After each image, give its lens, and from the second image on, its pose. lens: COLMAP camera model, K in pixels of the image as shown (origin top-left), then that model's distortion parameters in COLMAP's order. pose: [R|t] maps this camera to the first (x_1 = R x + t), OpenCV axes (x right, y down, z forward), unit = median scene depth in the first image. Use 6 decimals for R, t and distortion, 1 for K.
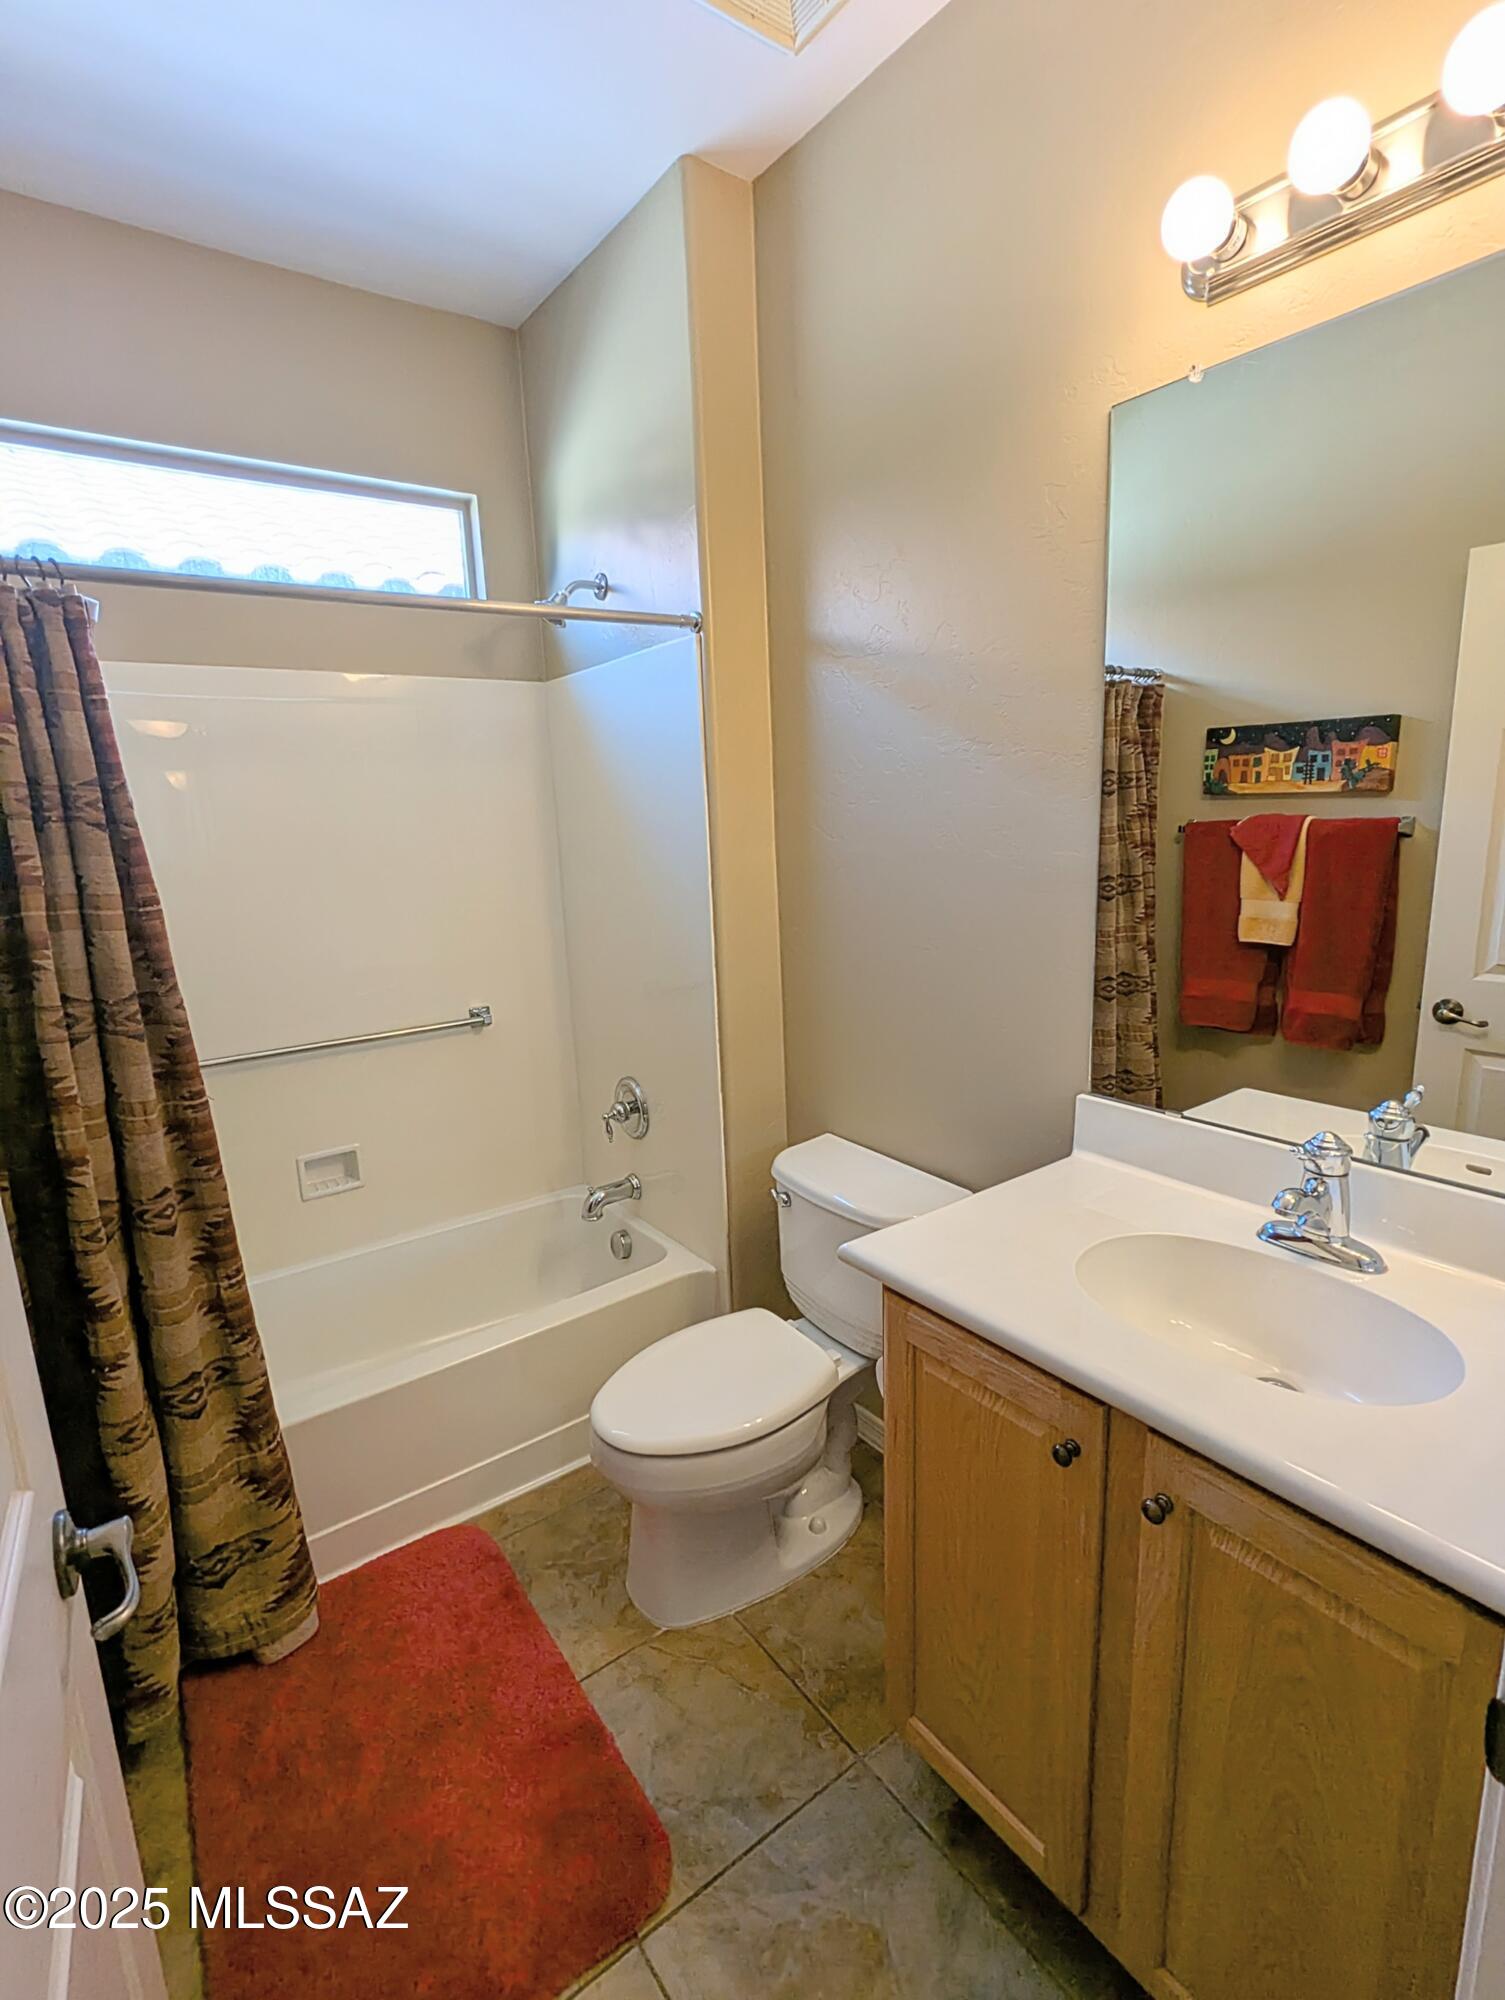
lens RADIAL K [[944.8, 0, 752.5], [0, 944.8, 1000.0], [0, 0, 1]] dist [-0.002999, -0.000134]
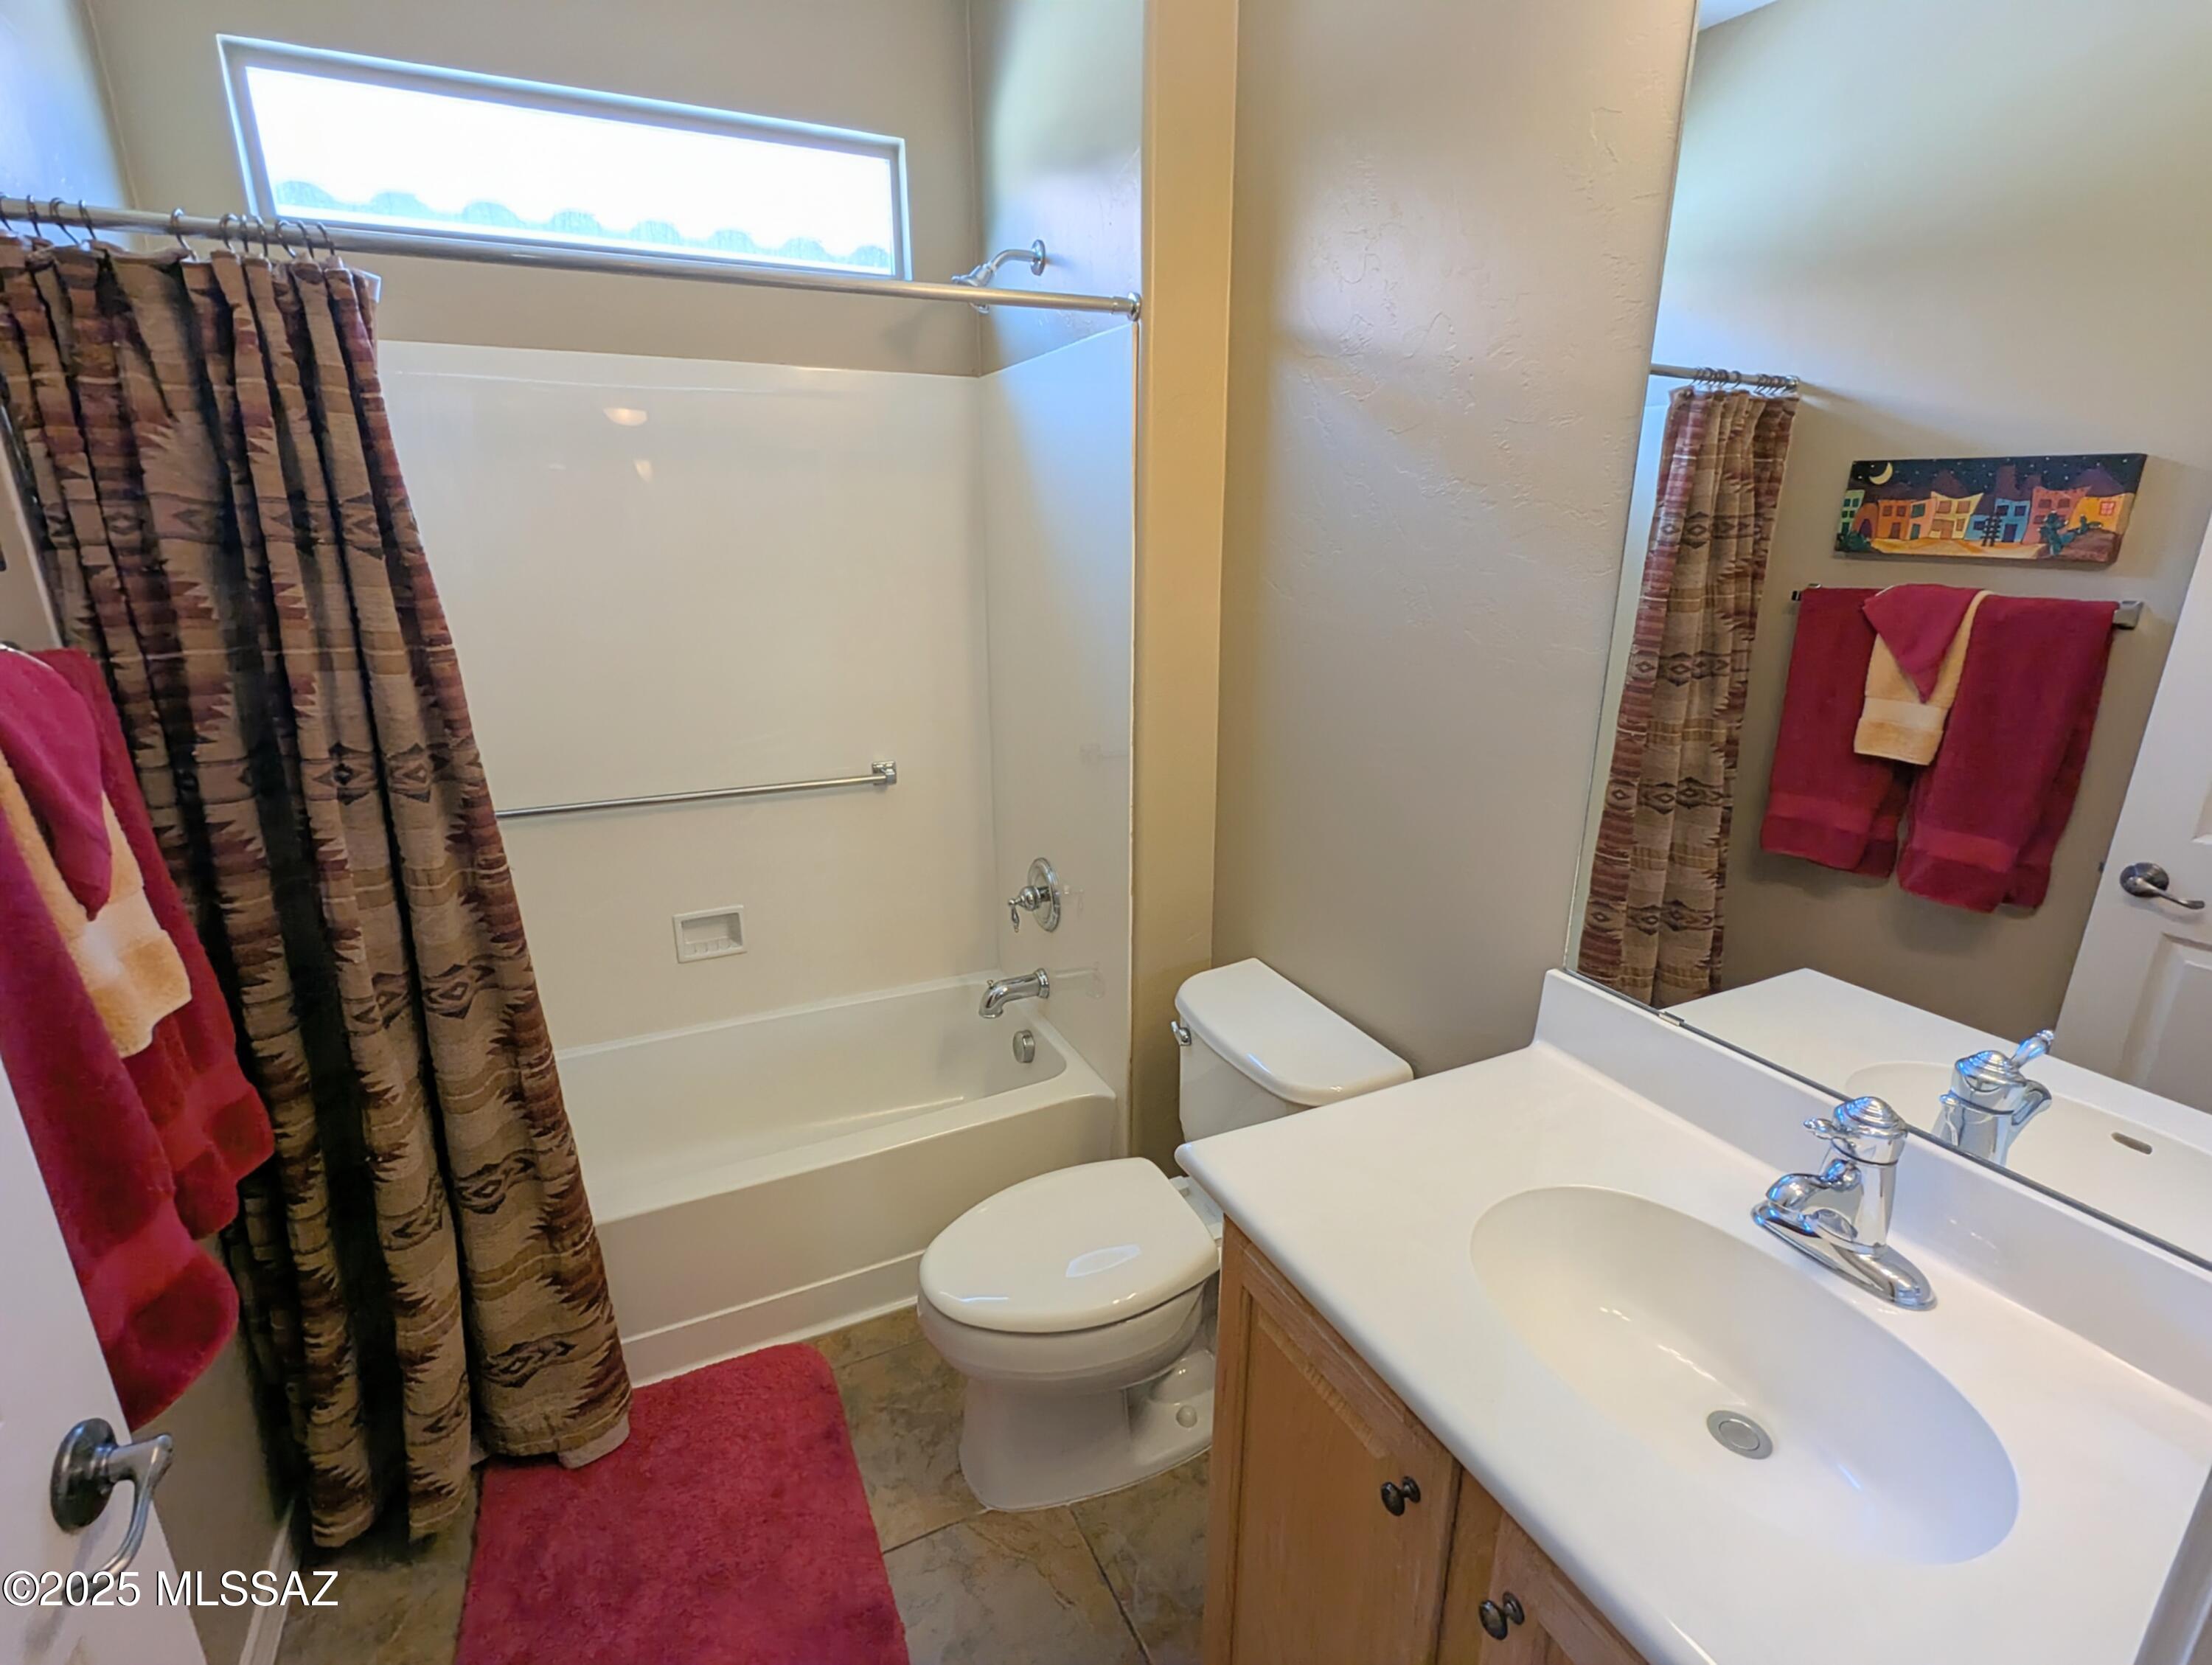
lens RADIAL K [[1043.4, 0, 1116.6], [0, 1043.4, 833.9], [0, 0, 1]] dist [0.015707, -0.012261]
pose [[0.983689, 0.092154, -0.154480, 0.112149], [-0.076839, 0.991777, 0.102344, -0.061418], [0.162641, -0.088804, 0.982681, 0.116106]]
